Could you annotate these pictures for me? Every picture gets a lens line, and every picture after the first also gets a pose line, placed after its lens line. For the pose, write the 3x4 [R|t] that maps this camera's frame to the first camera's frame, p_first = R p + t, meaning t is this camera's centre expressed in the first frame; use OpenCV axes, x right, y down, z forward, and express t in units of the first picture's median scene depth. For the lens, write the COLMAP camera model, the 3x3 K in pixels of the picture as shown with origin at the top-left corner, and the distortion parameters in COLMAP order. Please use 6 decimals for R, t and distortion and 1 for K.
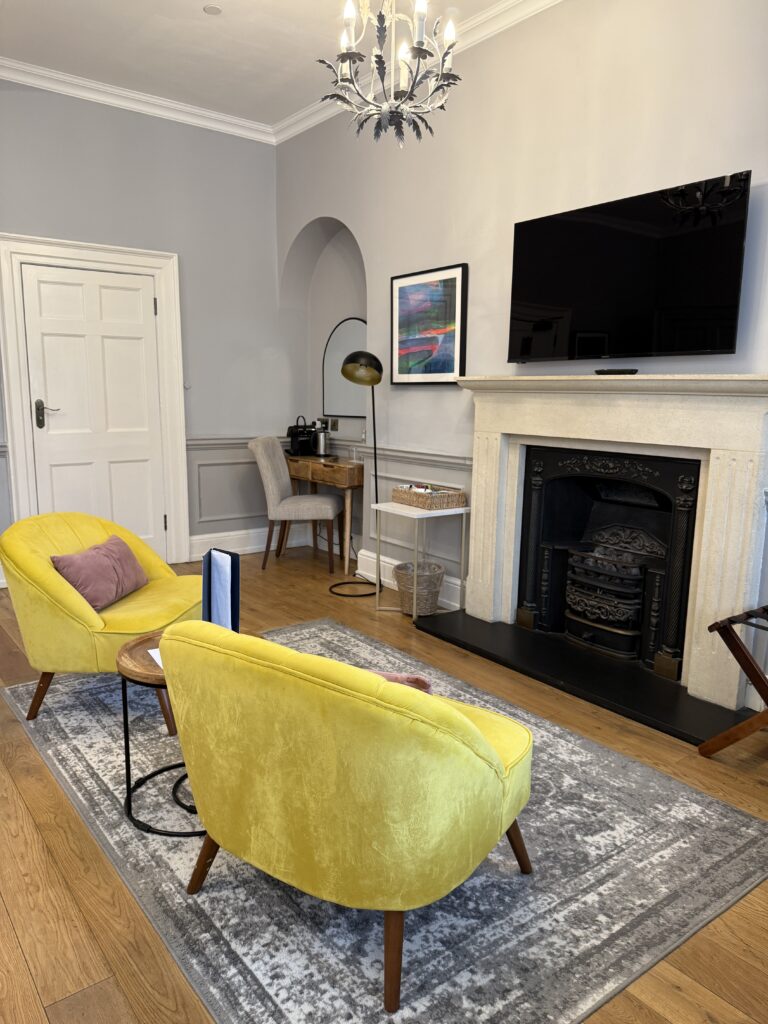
lens RADIAL K [[714.7, 0, 382.0], [0, 714.7, 521.3], [0, 0, 1]] dist [0.046966, -0.000715]
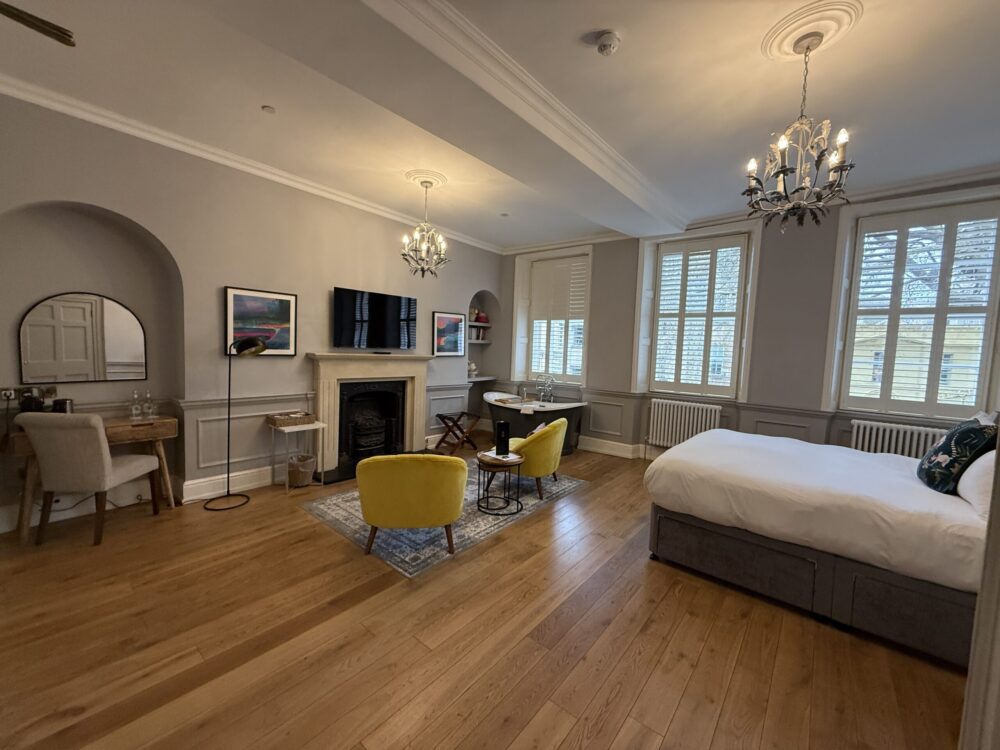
lens RADIAL K [[395.6, 0, 495.8], [0, 395.6, 372.5], [0, 0, 1]] dist [-0.000927, -0.000048]
pose [[-0.199979, -0.087072, 0.975924, -1.027037], [0.132406, 0.984505, 0.114970, -0.202832], [-0.970813, 0.152210, -0.185352, 0.704242]]
